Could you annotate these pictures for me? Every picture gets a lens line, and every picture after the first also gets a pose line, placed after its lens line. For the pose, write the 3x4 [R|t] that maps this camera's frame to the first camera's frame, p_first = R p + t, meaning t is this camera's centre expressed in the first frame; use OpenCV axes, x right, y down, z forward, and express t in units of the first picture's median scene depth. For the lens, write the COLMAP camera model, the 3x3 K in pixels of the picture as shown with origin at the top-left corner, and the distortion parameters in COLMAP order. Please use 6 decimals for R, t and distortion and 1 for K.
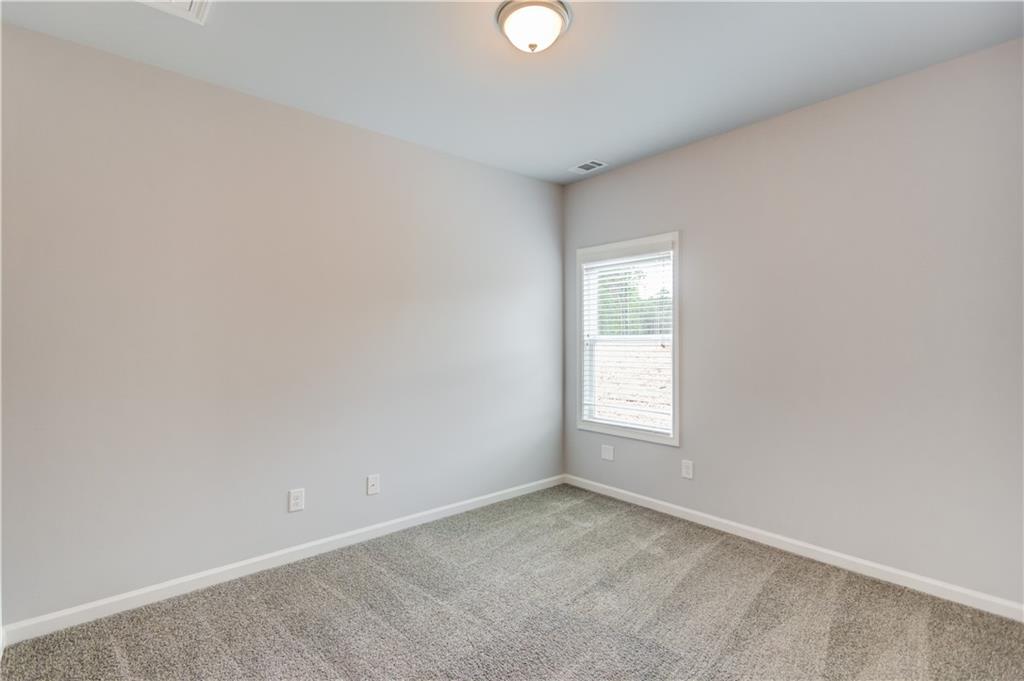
lens RADIAL K [[459.2, 0, 510.0], [0, 459.2, 357.1], [0, 0, 1]] dist [-0.014316, 0.000176]
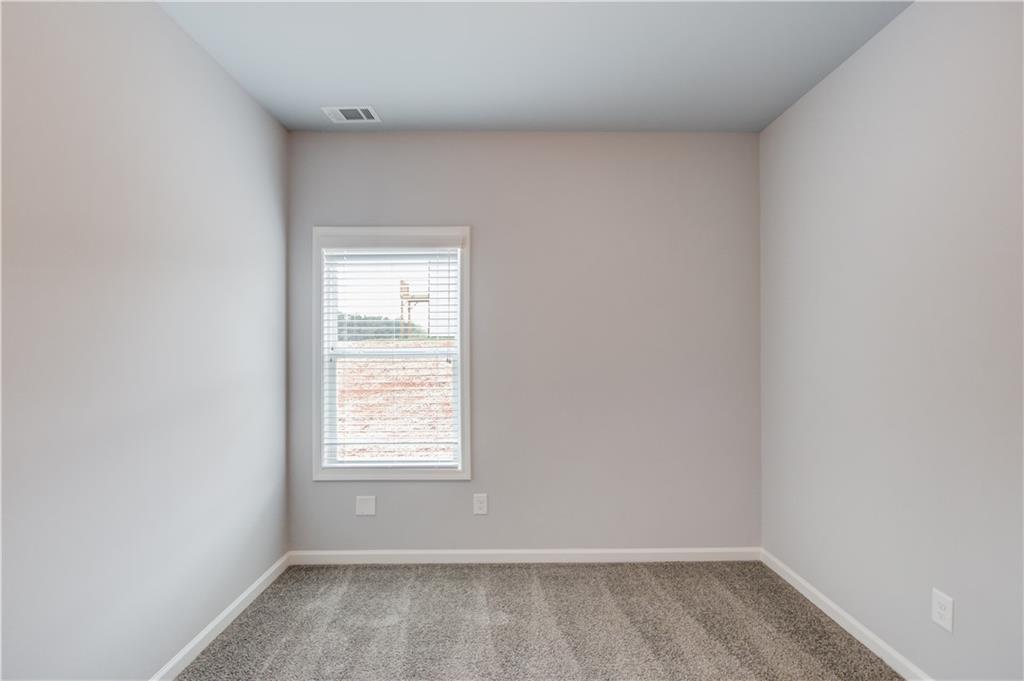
lens RADIAL K [[459.2, 0, 510.0], [0, 459.2, 357.1], [0, 0, 1]] dist [-0.014316, 0.000176]
pose [[0.657348, 0.000528, 0.753587, -0.216098], [0.033441, 0.998994, -0.029870, -0.002544], [-0.752844, 0.044835, 0.656670, 0.365832]]
